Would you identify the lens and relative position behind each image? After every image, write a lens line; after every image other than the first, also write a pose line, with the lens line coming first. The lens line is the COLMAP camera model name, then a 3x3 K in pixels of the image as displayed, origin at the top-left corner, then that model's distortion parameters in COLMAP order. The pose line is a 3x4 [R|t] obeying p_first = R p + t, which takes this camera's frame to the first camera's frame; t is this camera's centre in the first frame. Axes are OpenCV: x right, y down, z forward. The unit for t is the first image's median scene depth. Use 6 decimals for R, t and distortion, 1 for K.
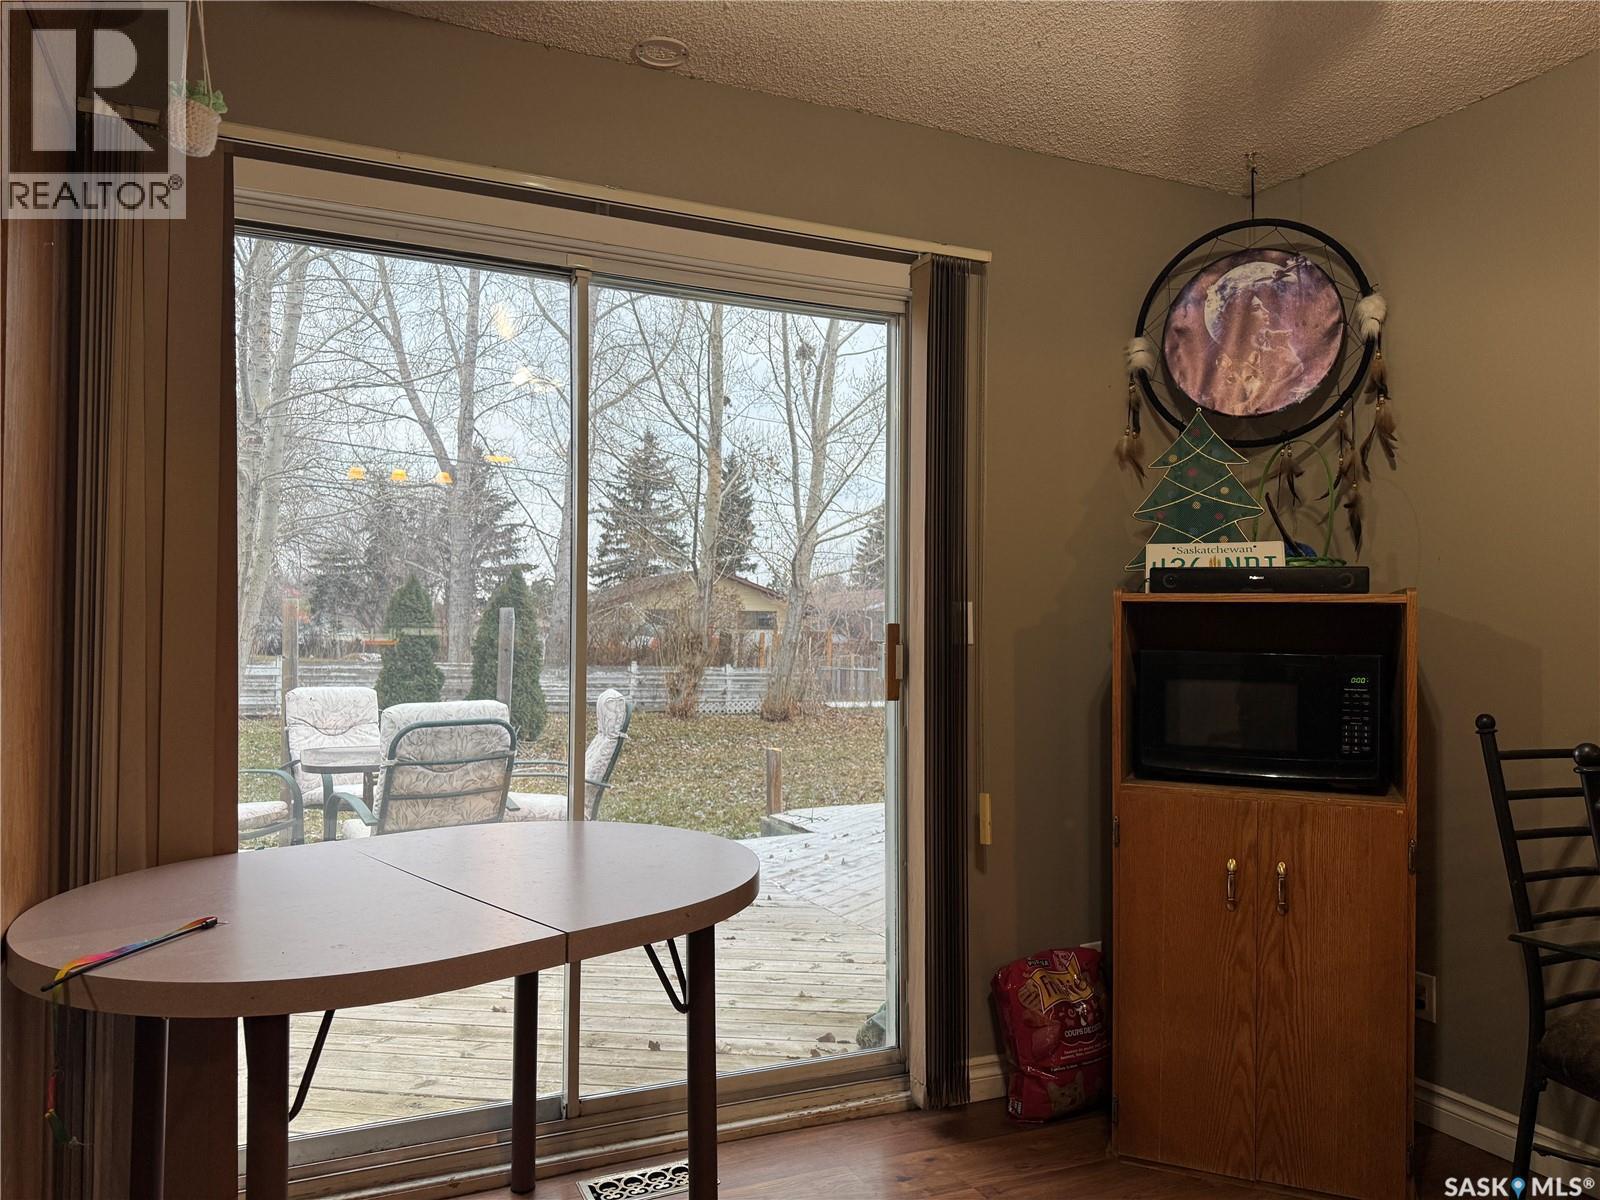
lens RADIAL K [[1123.5, 0, 804.4], [0, 1123.5, 591.3], [0, 0, 1]] dist [0.032232, -0.037092]
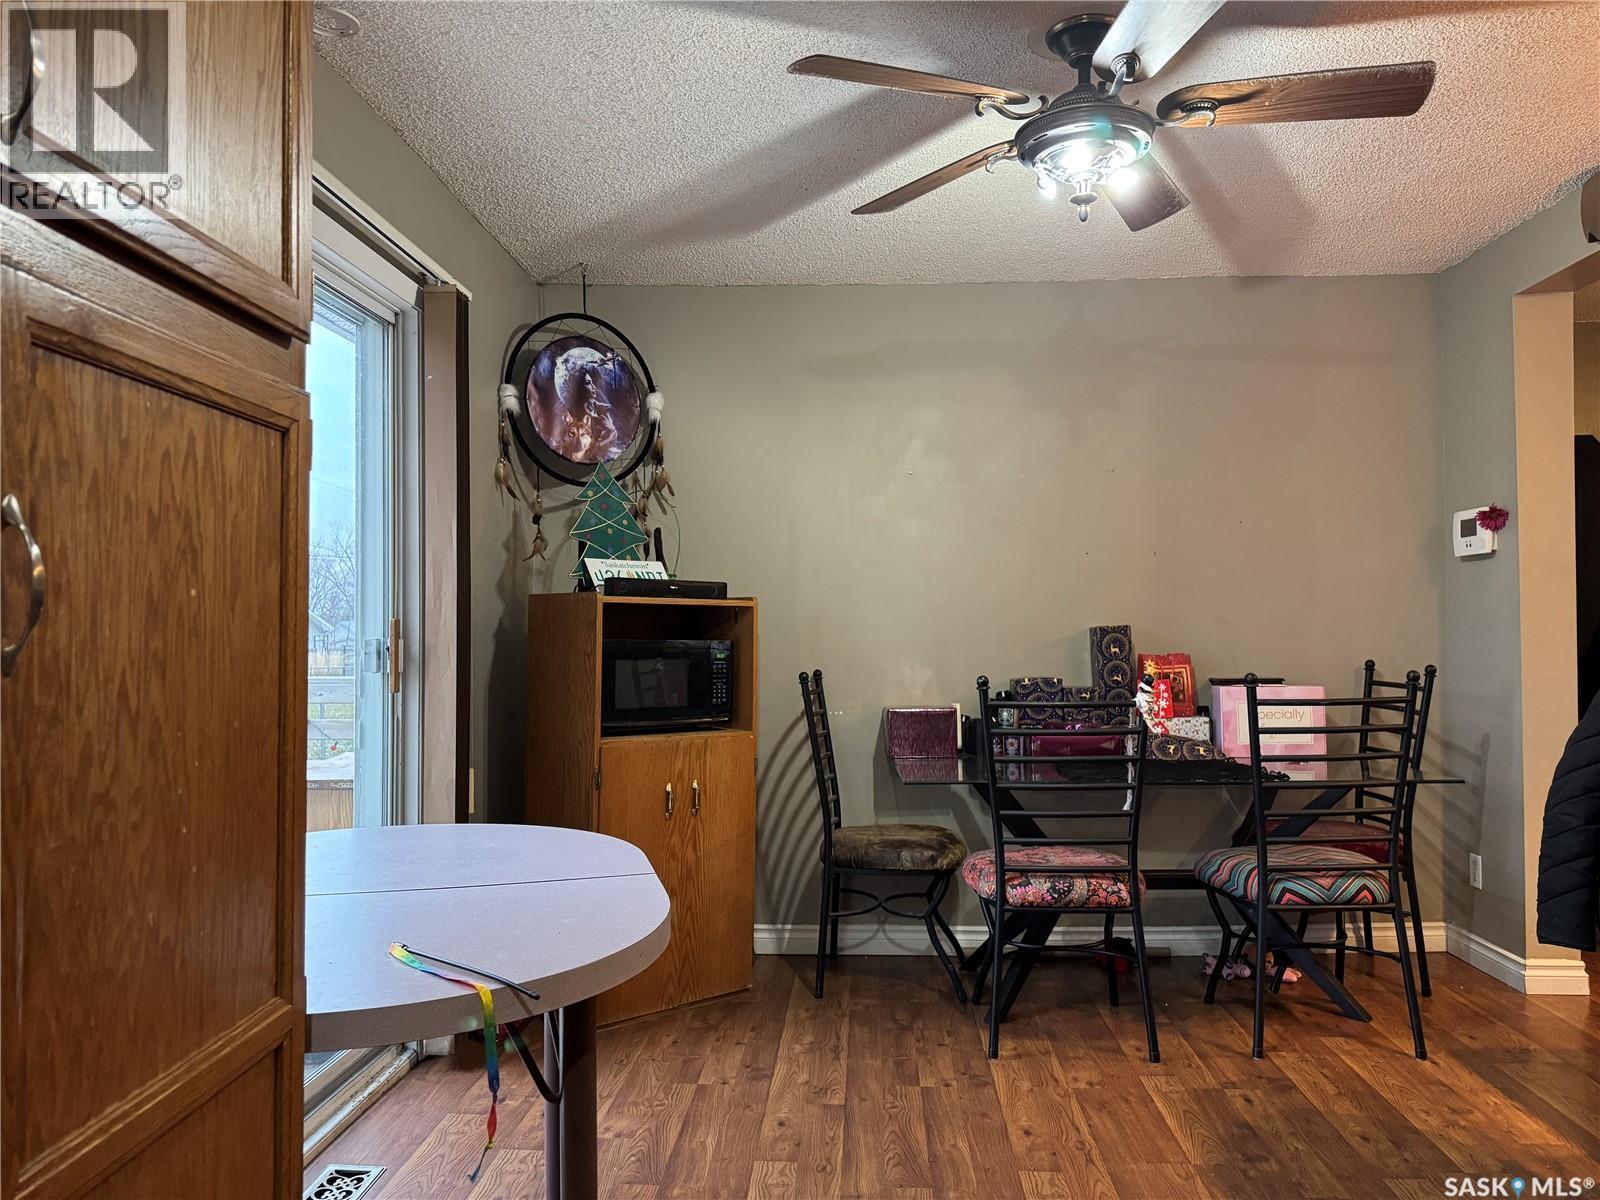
lens RADIAL K [[1123.5, 0, 811.2], [0, 1123.5, 610.9], [0, 0, 1]] dist [0.032232, -0.037092]
pose [[0.446000, 0.012832, 0.894941, -0.712908], [-0.020662, 0.999778, -0.004038, 0.018169], [-0.894795, -0.016690, 0.446166, 0.184564]]
